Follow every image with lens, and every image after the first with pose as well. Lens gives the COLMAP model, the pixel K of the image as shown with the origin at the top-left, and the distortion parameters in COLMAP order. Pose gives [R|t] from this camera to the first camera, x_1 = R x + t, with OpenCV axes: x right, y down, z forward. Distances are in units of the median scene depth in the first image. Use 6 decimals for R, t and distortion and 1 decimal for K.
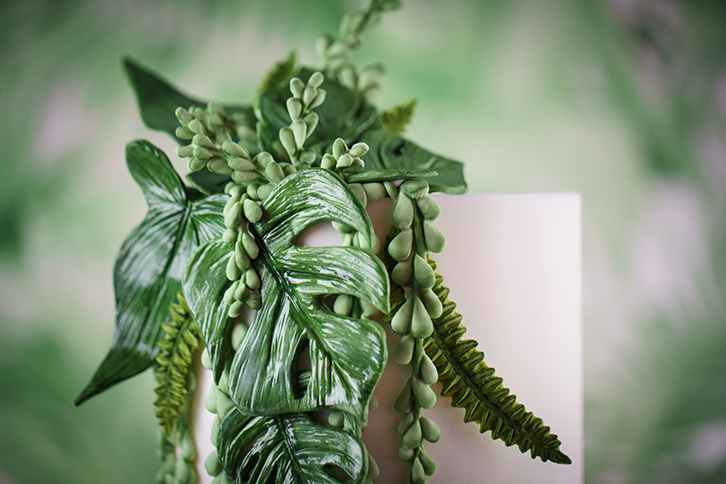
lens RADIAL K [[2256.5, 0, 363.0], [0, 2256.5, 242.0], [0, 0, 1]] dist [0.011362, 1.123824]
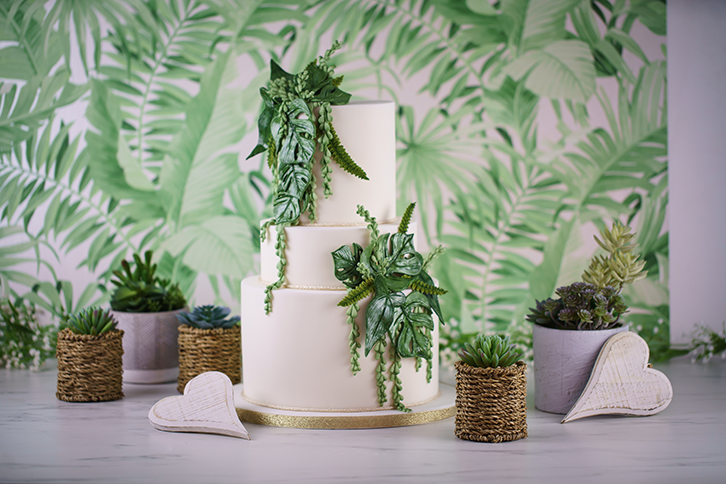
lens RADIAL K [[2256.5, 0, 363.0], [0, 2256.5, 242.0], [0, 0, 1]] dist [0.011362, 1.123824]
pose [[0.935409, 0.048735, -0.350193, 1.385600], [-0.005684, 0.992399, 0.122927, -0.254435], [0.353522, -0.112996, 0.928576, -2.437784]]
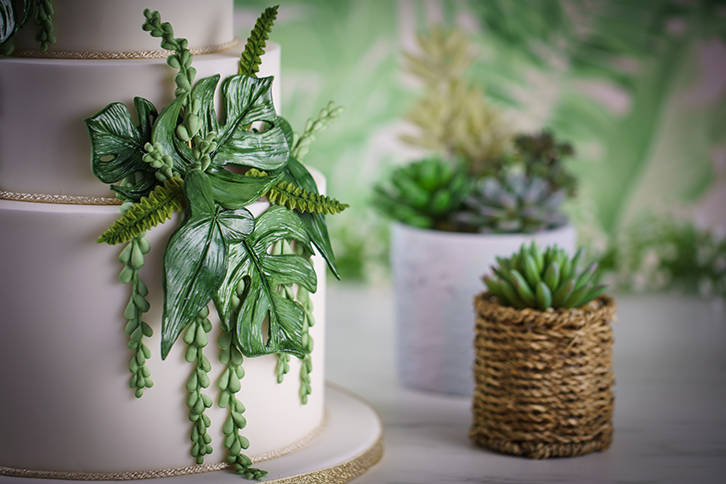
lens RADIAL K [[2256.5, 0, 363.0], [0, 2256.5, 242.0], [0, 0, 1]] dist [0.011362, 1.123824]
pose [[0.957266, 0.078301, -0.278408, 0.688625], [-0.022342, 0.979797, 0.198742, -0.021218], [0.288345, -0.184028, 0.939676, -0.496762]]
